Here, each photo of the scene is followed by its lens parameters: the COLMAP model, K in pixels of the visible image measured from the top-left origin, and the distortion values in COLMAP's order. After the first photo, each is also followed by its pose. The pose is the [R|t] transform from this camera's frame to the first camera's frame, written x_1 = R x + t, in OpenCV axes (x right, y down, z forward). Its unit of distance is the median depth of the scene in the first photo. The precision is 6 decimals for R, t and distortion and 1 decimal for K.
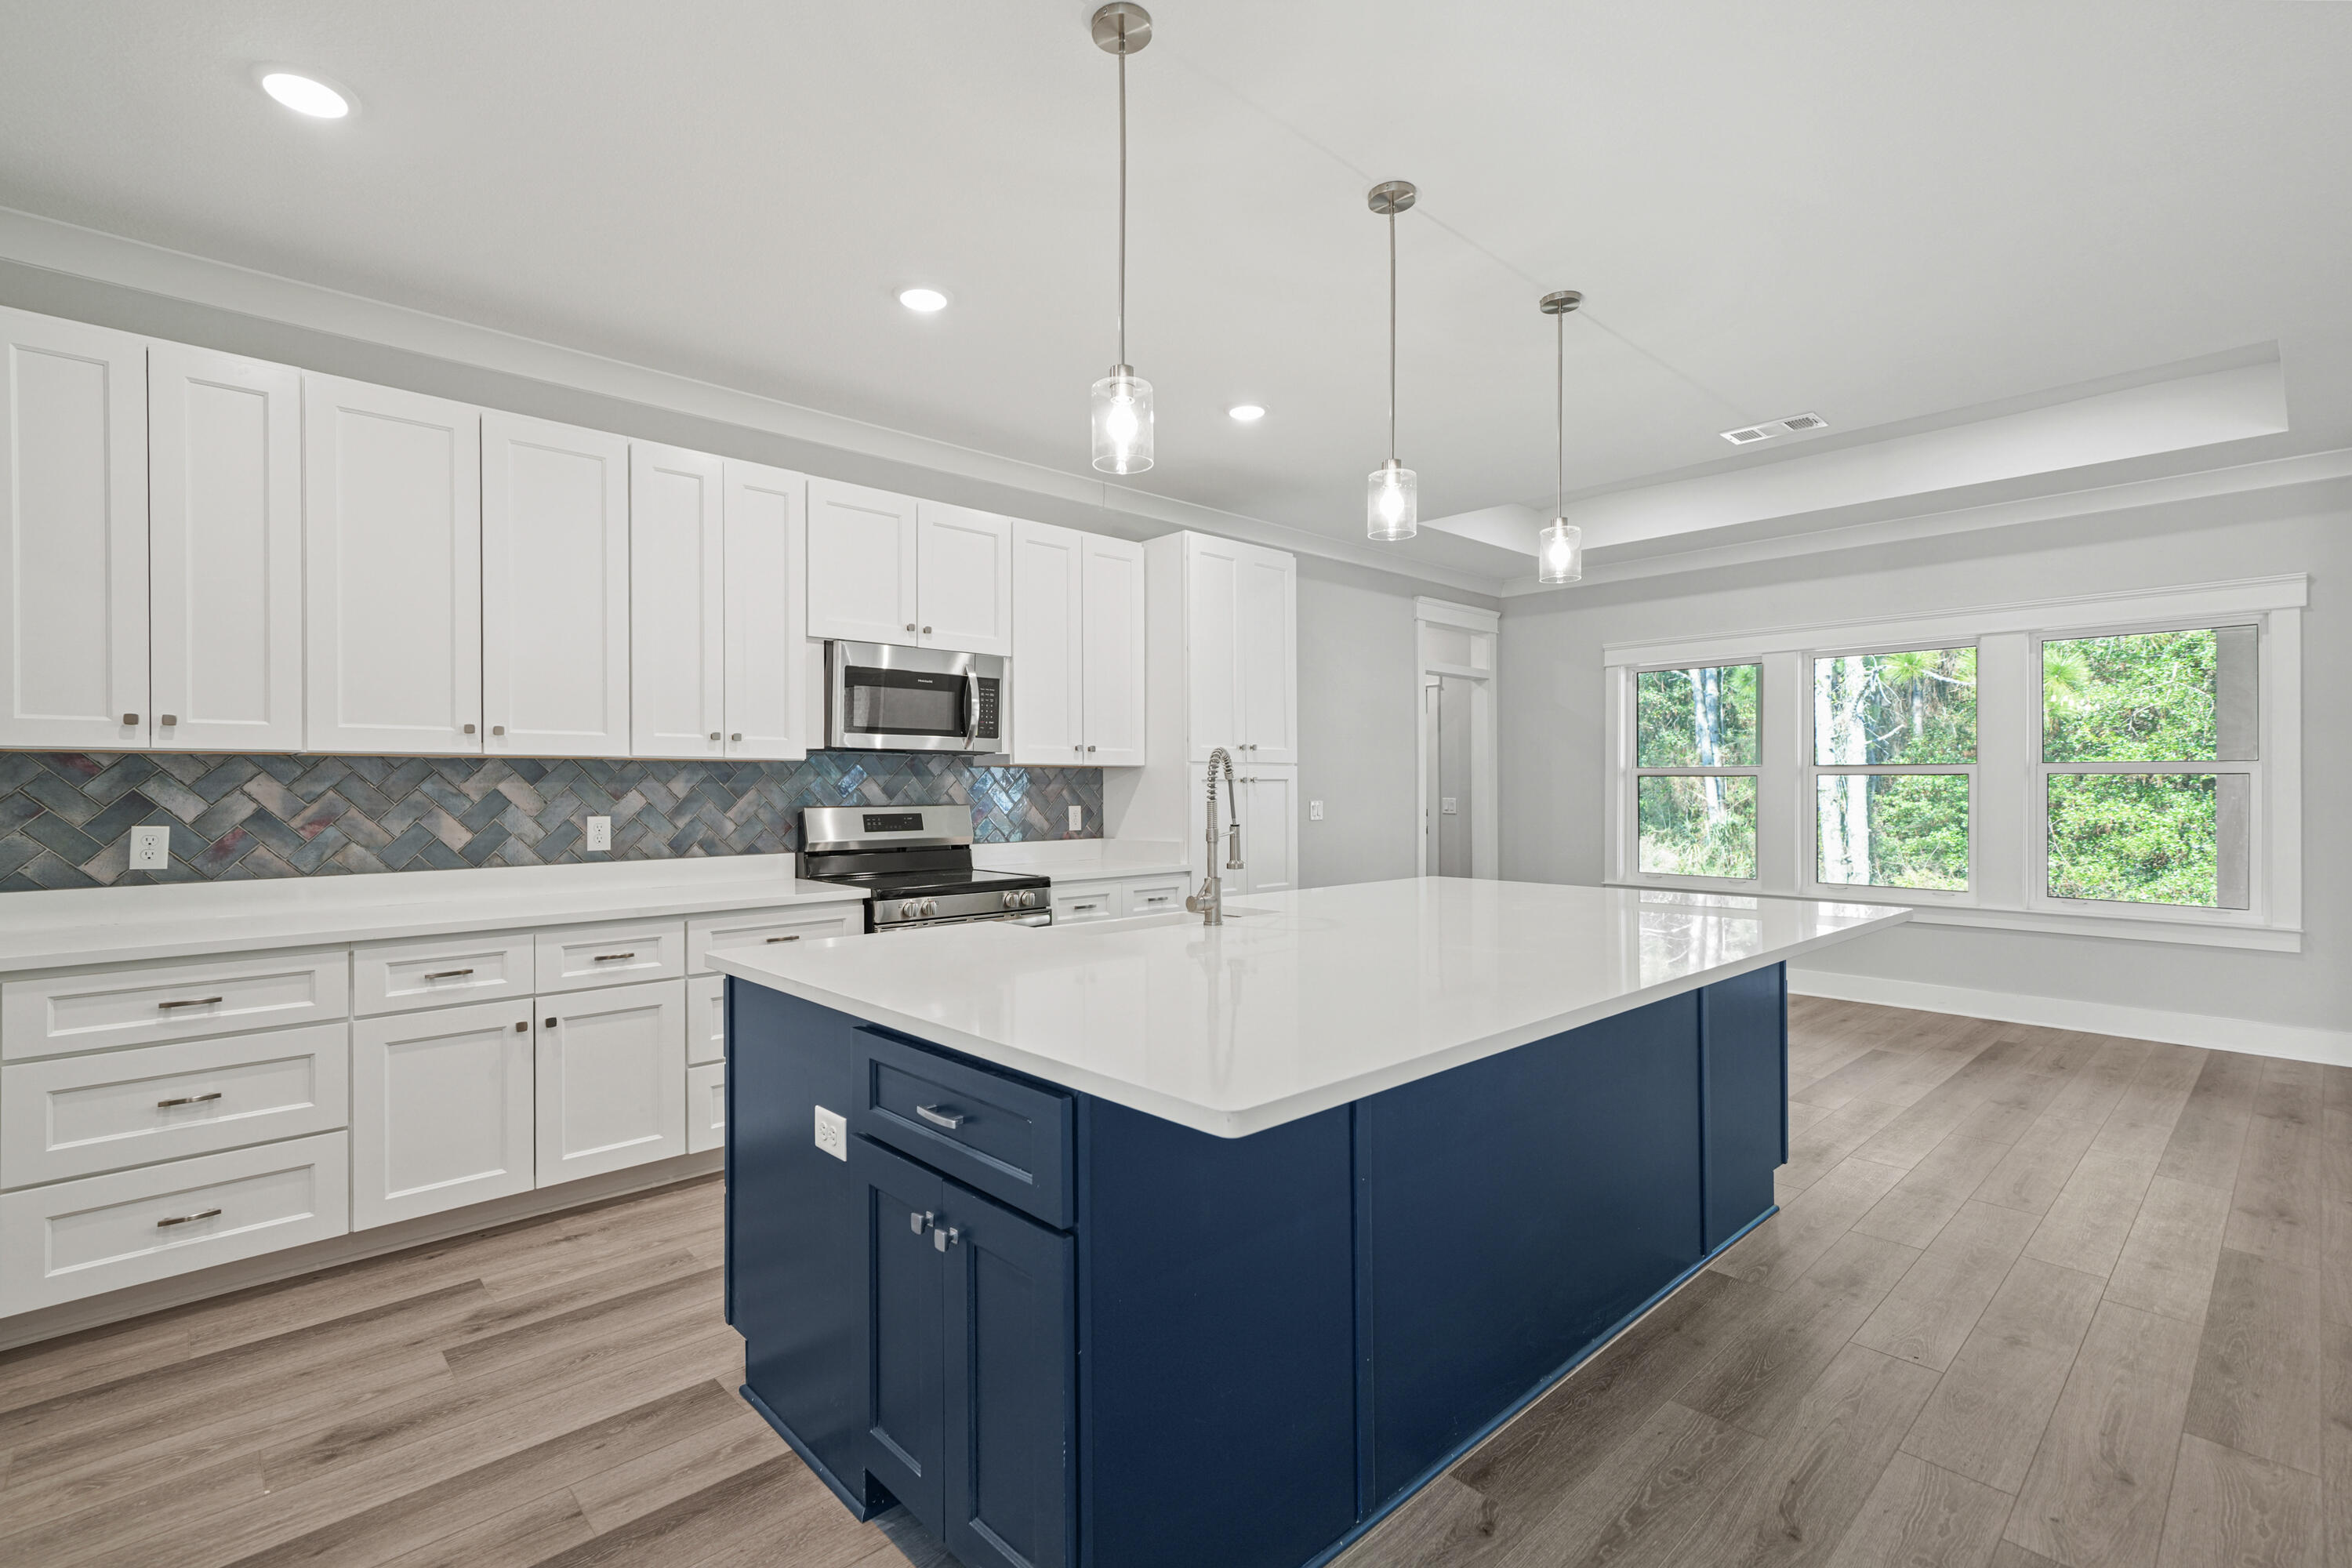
lens RADIAL K [[1073.0, 0, 1157.3], [0, 1073.0, 780.8], [0, 0, 1]] dist [0.009267, 0.003491]
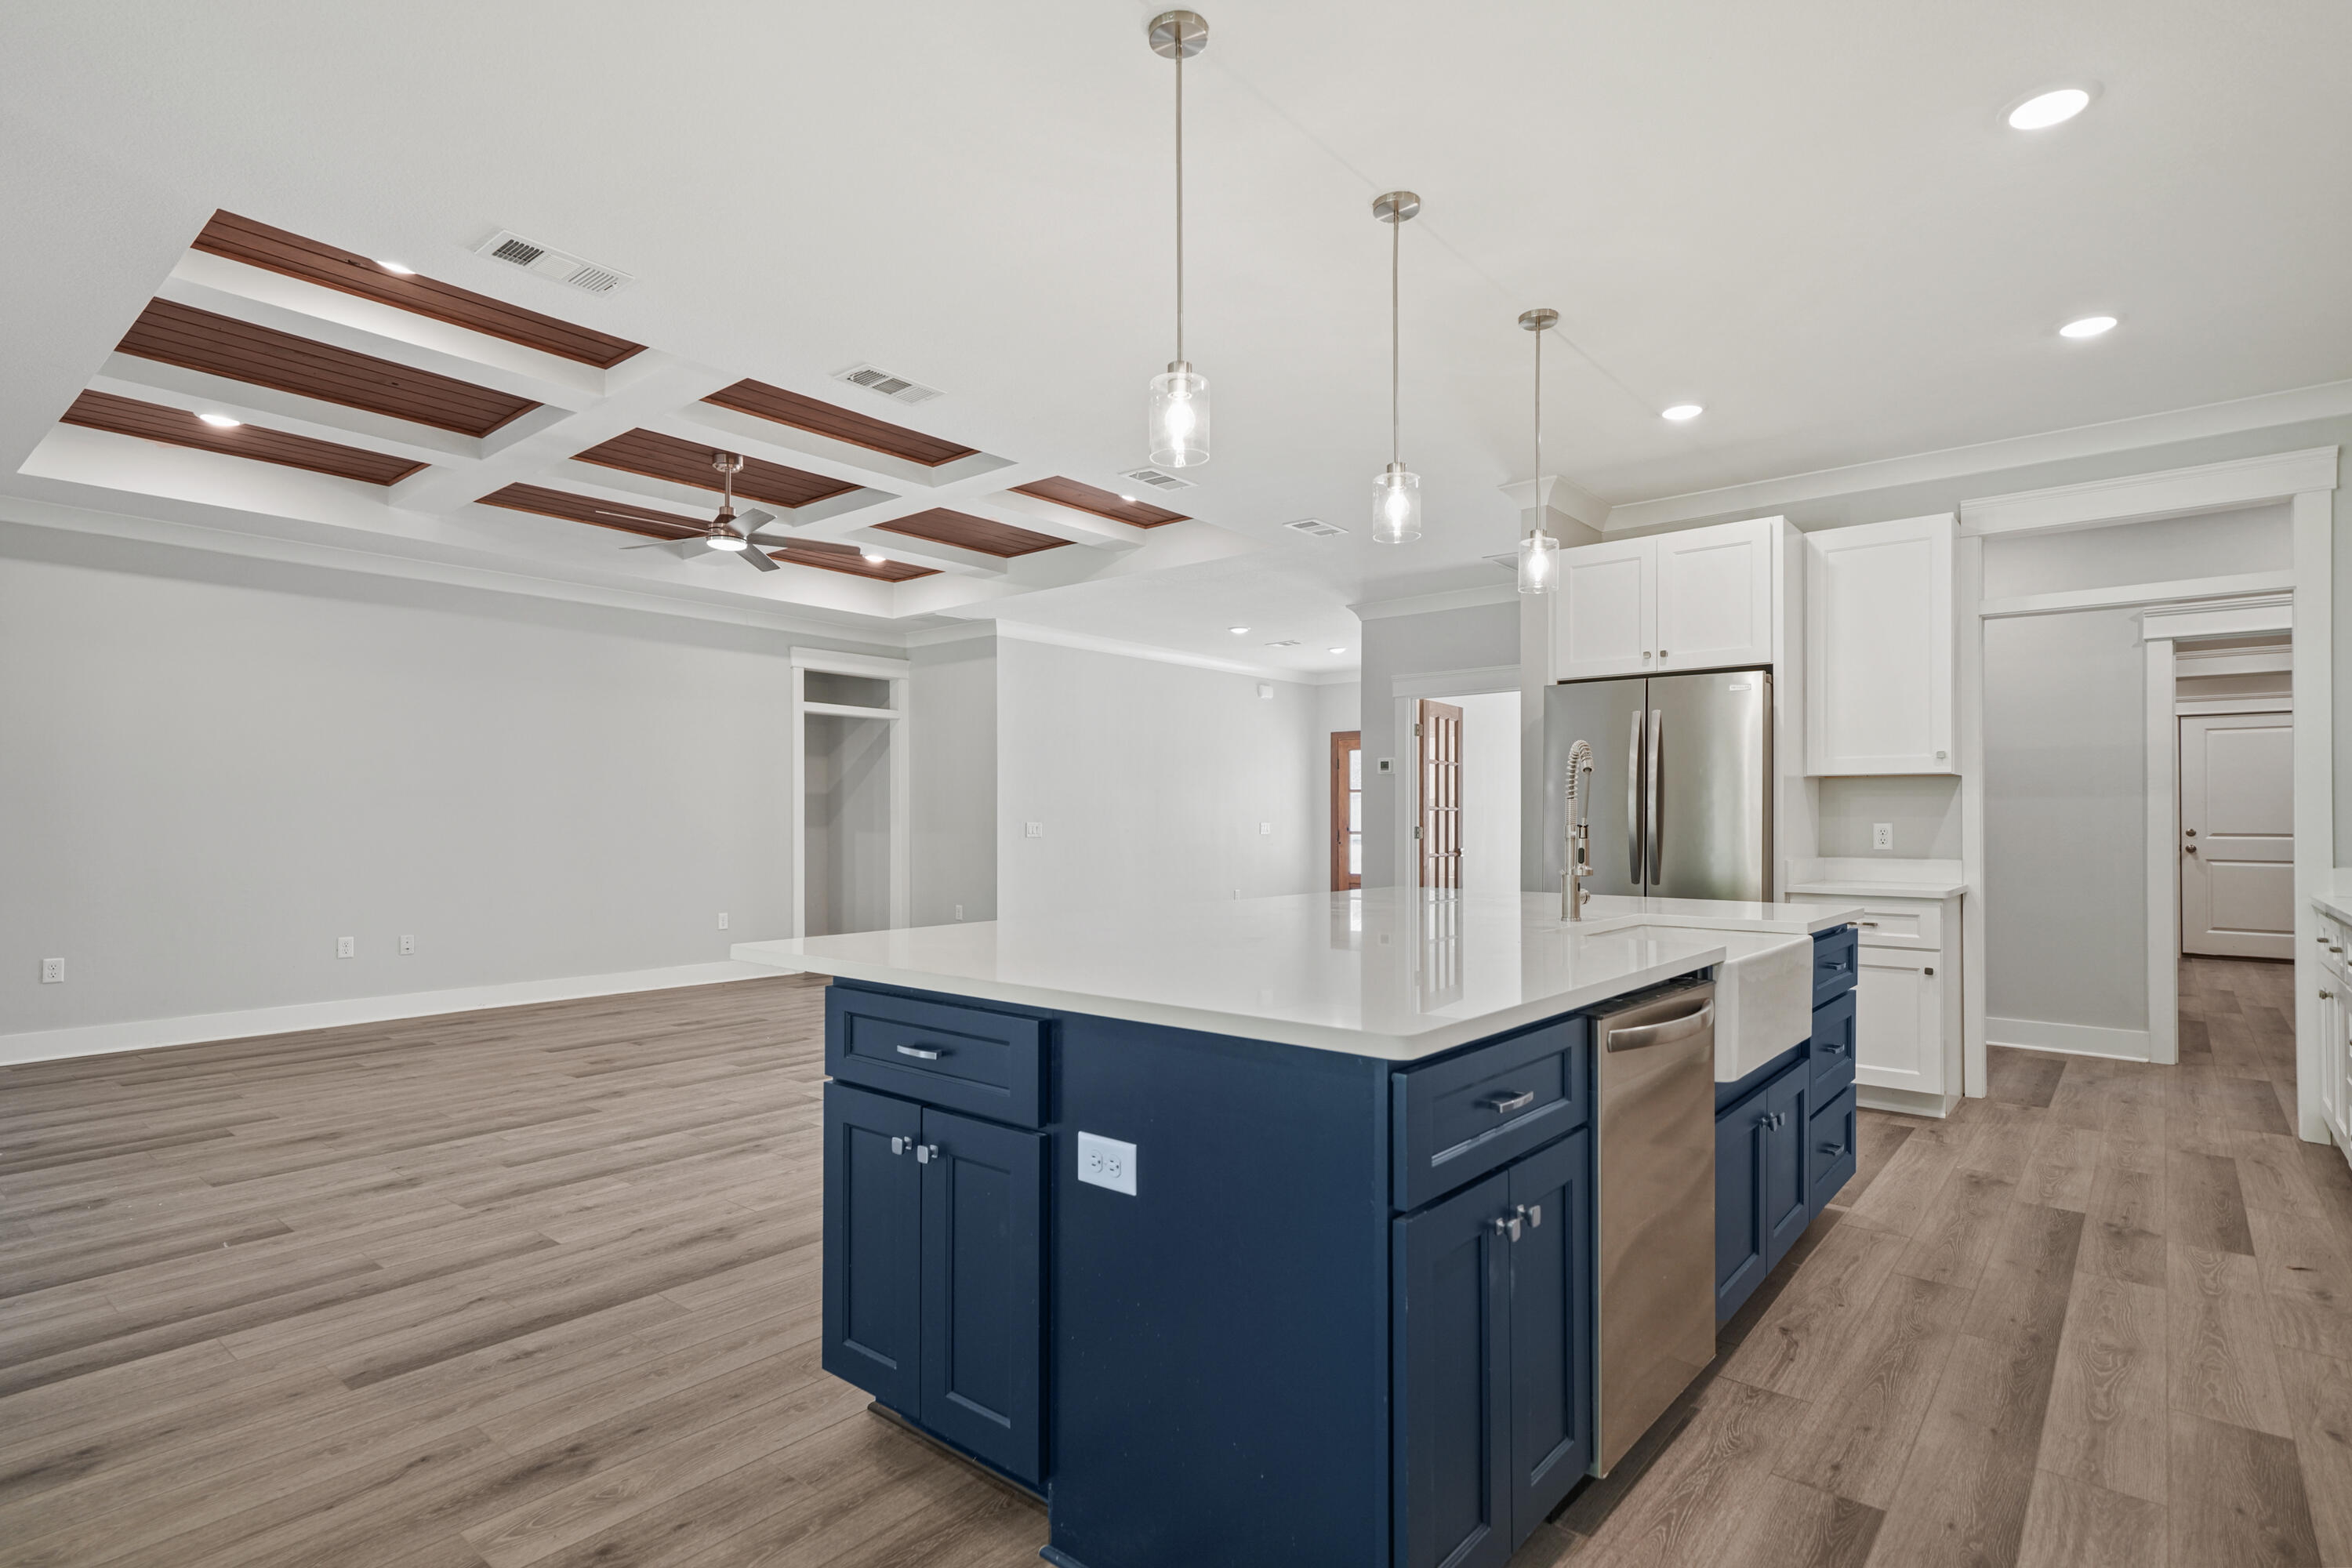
lens RADIAL K [[1174.9, 0, 1162.0], [0, 1174.9, 806.5], [0, 0, 1]] dist [0.013450, 0.002300]
pose [[-0.992424, 0.000547, -0.122856, 0.438833], [0.002425, 0.999882, -0.015137, 0.032928], [0.122833, -0.015320, -0.992309, 1.583730]]
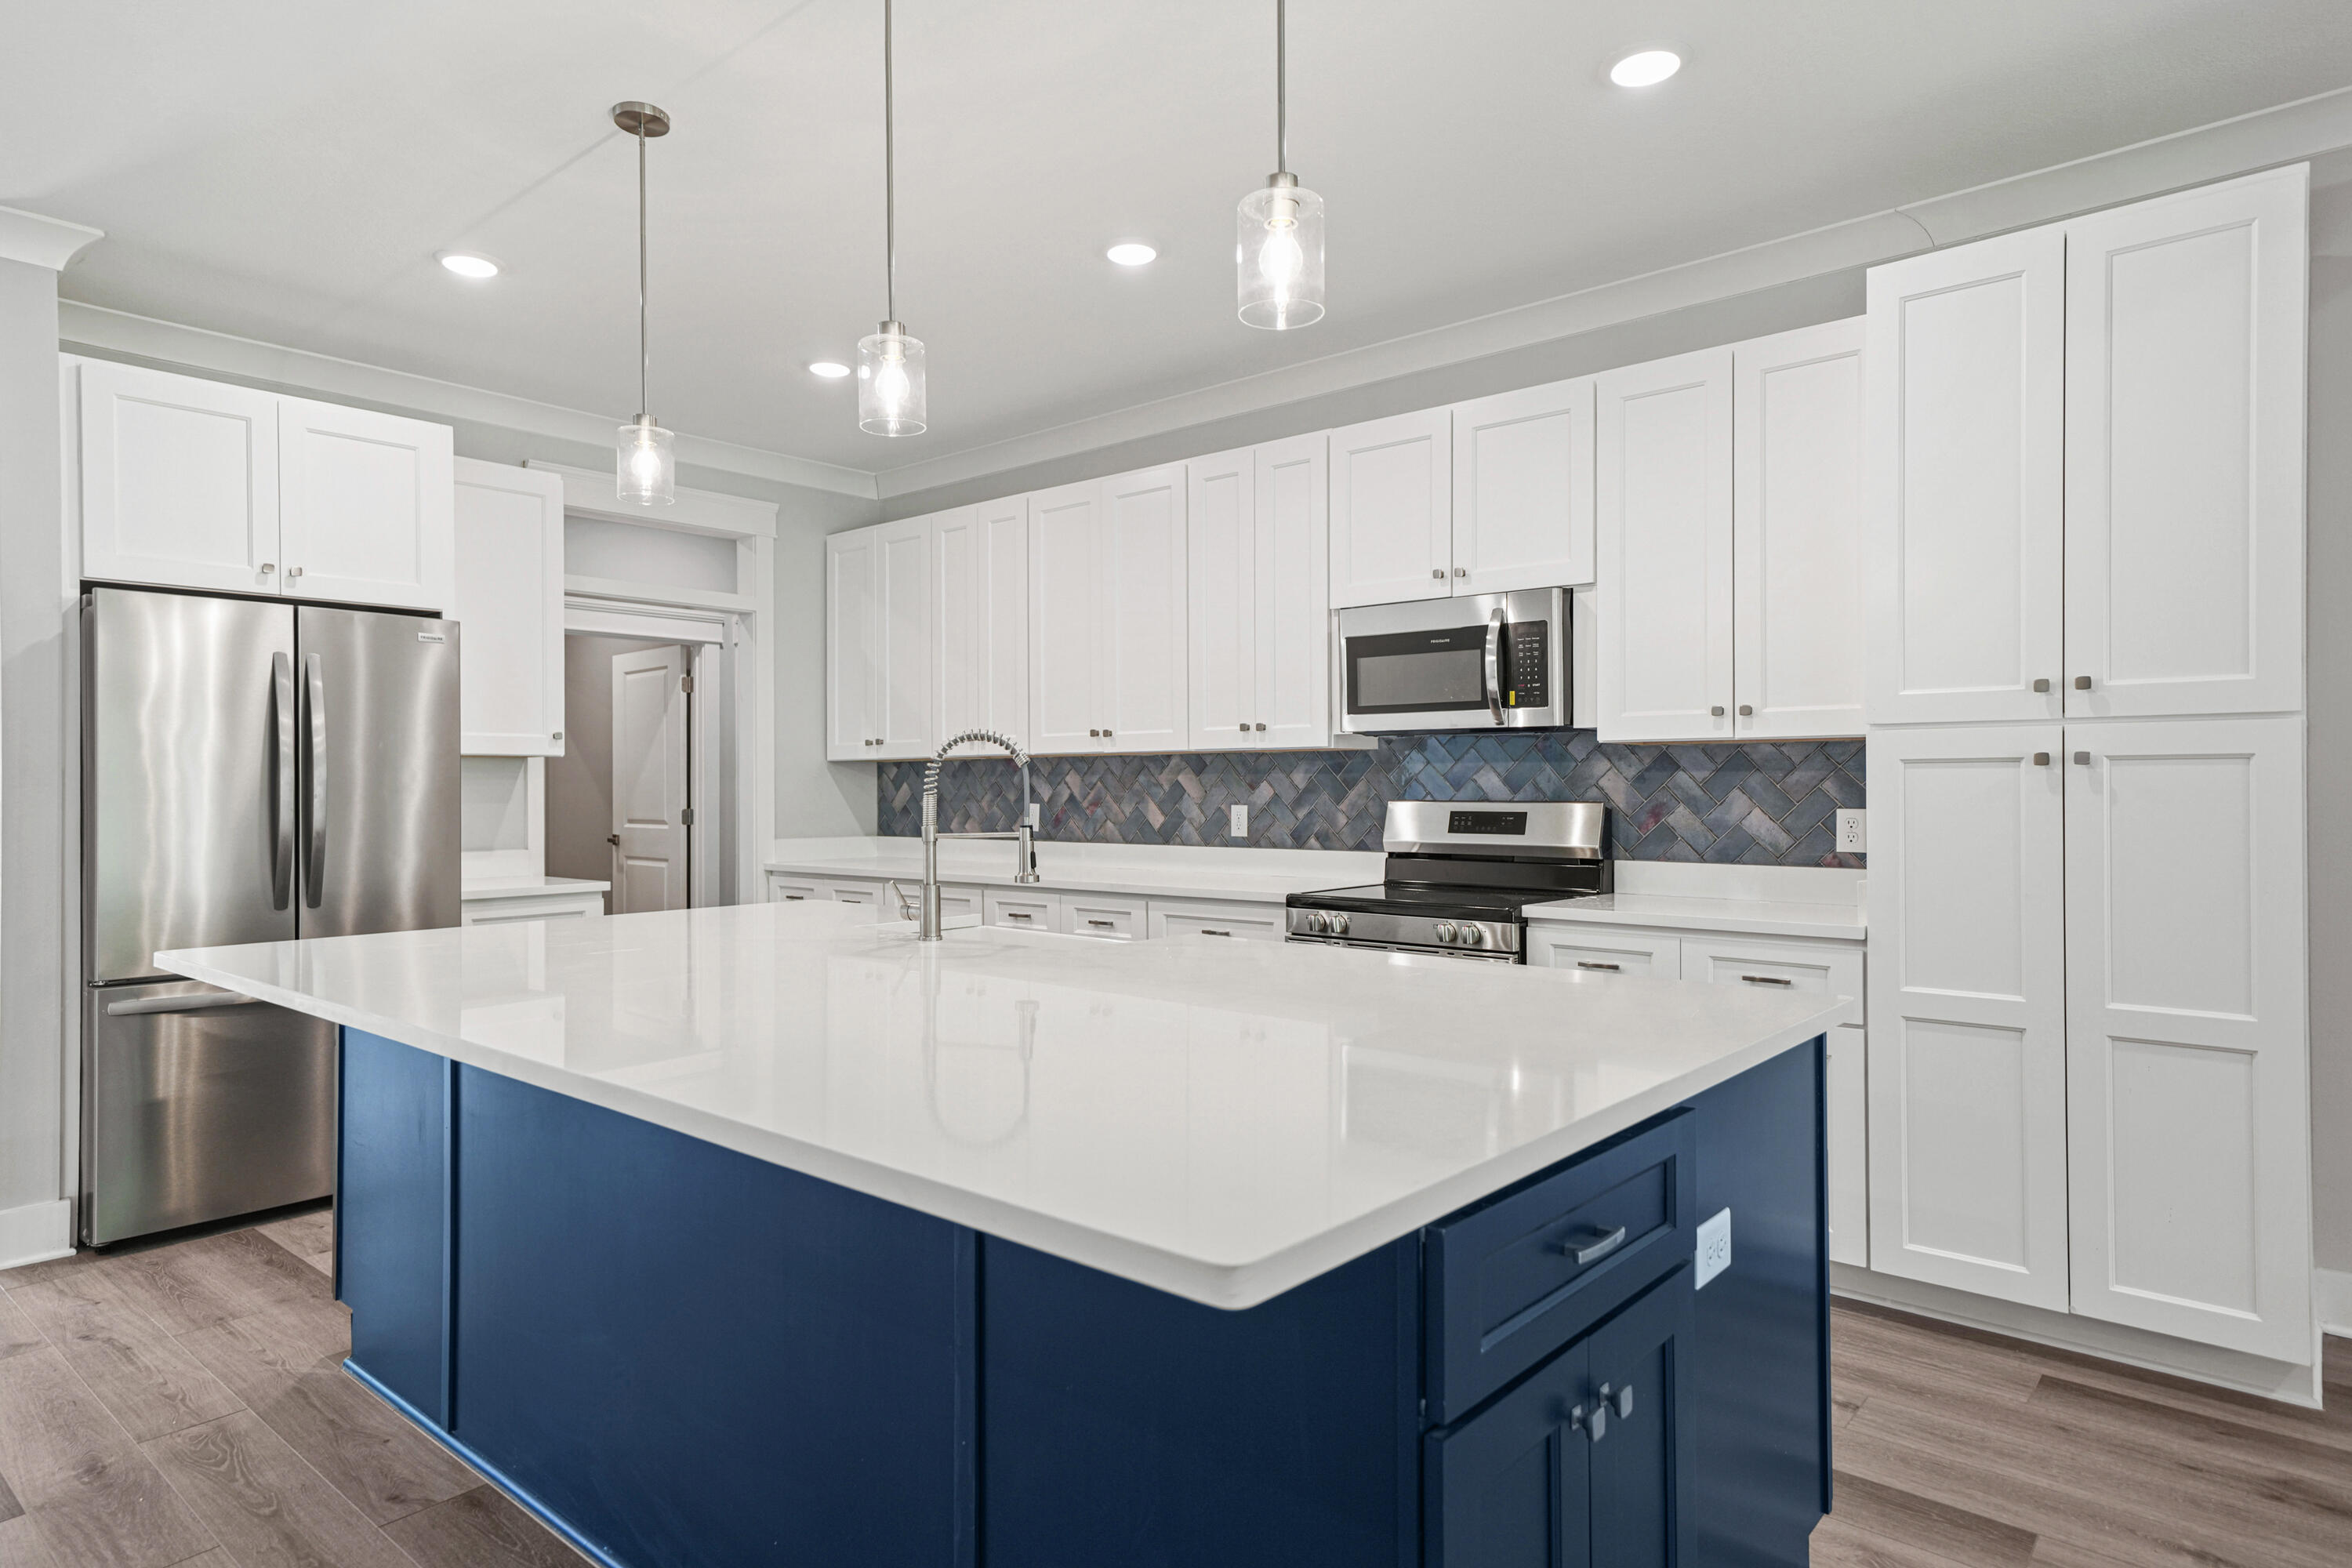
lens RADIAL K [[1333.5, 0, 1158.7], [0, 1333.5, 786.9], [0, 0, 1]] dist [0.019216, 0.005558]
pose [[0.109164, 0.005110, -0.994011, 0.861650], [0.009154, 0.999939, 0.006146, 0.006025], [0.993982, -0.009770, 0.109111, 0.823156]]
